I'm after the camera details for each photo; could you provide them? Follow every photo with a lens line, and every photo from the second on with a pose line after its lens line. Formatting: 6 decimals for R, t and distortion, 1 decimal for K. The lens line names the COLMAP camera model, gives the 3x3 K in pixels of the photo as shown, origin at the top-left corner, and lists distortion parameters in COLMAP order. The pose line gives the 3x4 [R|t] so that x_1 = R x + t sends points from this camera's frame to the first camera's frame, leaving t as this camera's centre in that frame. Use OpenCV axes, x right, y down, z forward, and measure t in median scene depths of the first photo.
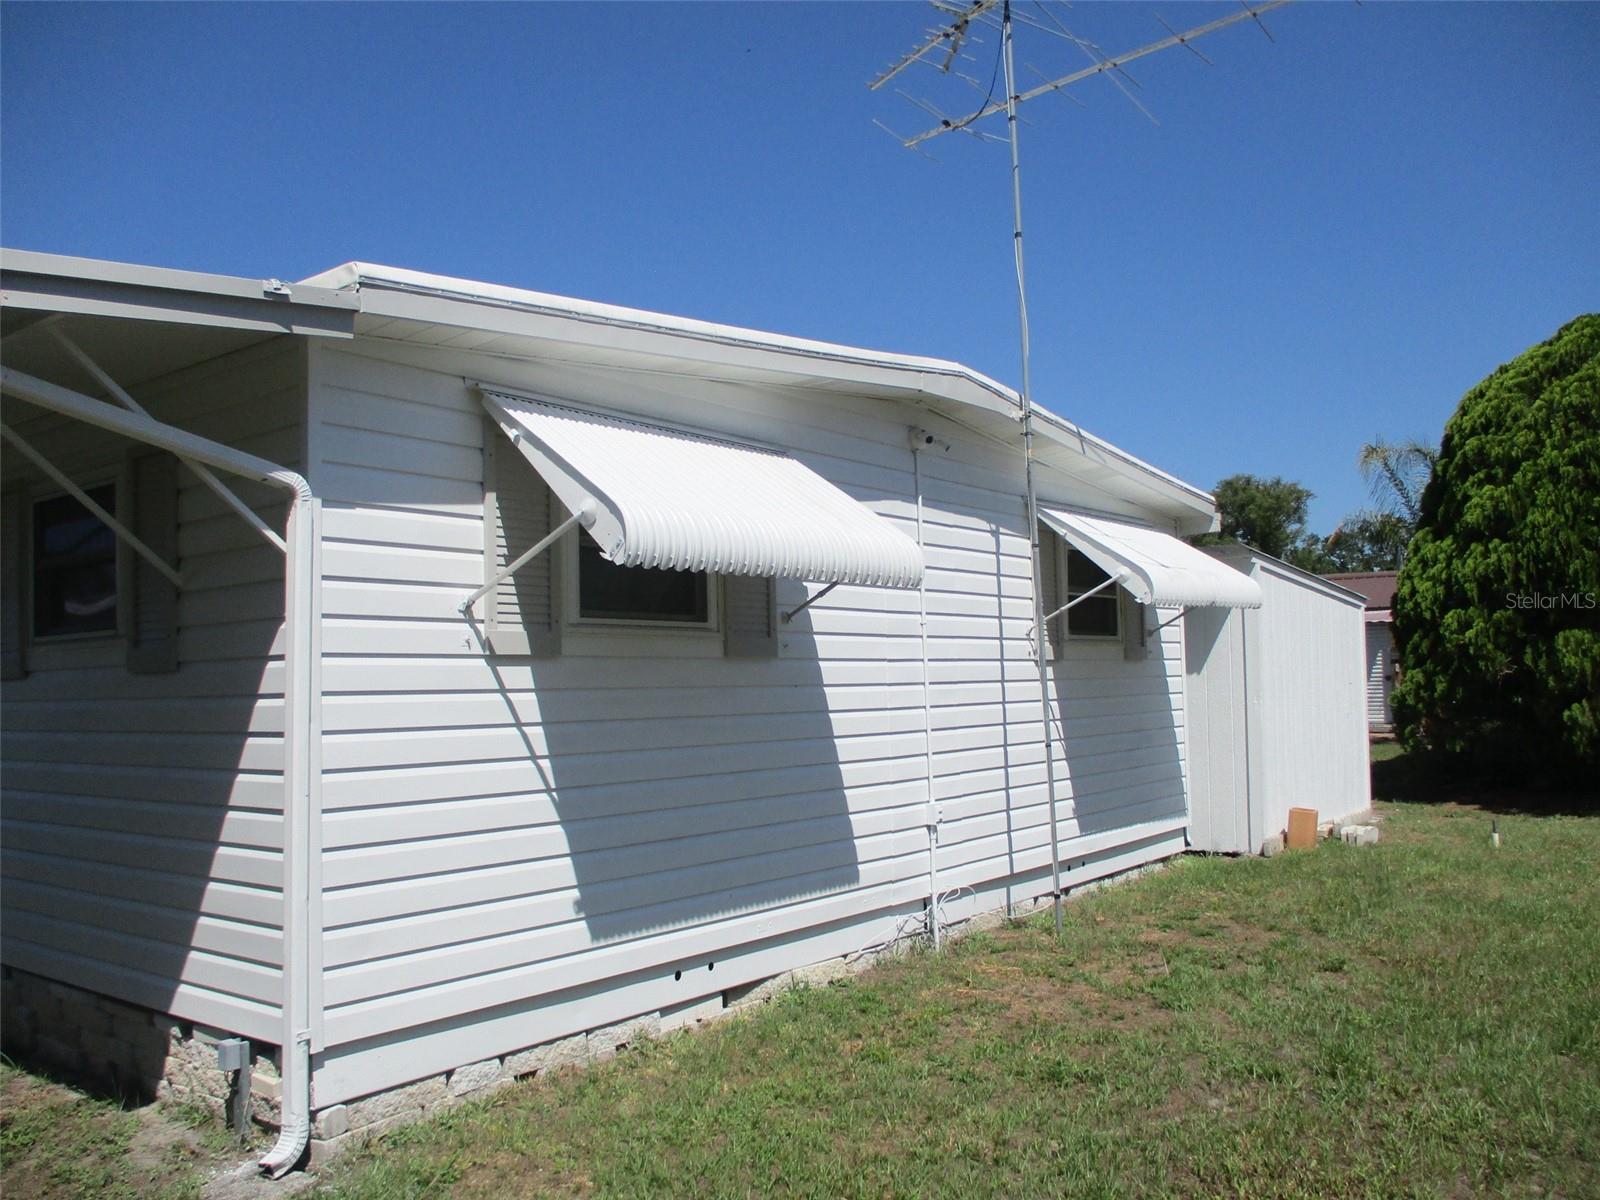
lens RADIAL K [[1314.0, 0, 799.0], [0, 1314.0, 605.8], [0, 0, 1]] dist [-0.008044, -0.005084]
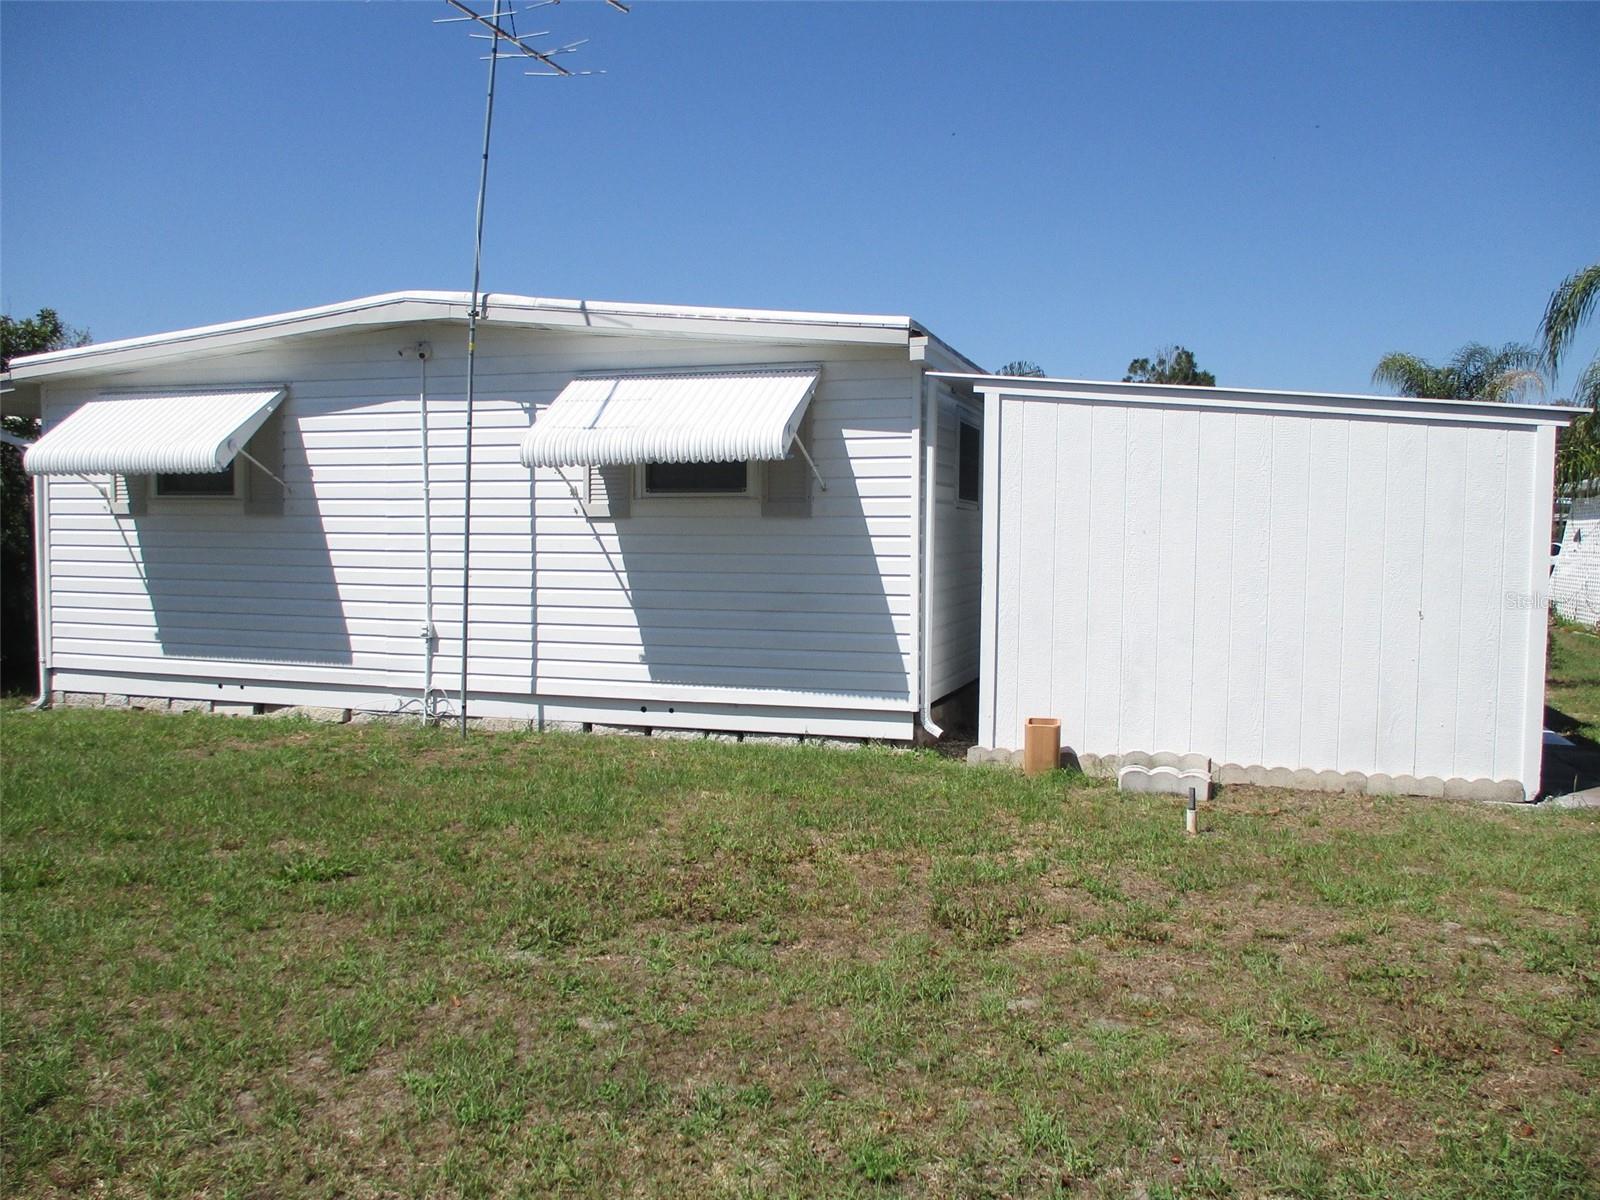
lens RADIAL K [[1314.0, 0, 799.0], [0, 1314.0, 605.8], [0, 0, 1]] dist [-0.008044, -0.005084]
pose [[0.332136, 0.065961, -0.940922, 1.688956], [0.037249, 0.995857, 0.082960, 0.039184], [0.942496, -0.062602, 0.328303, 1.027769]]
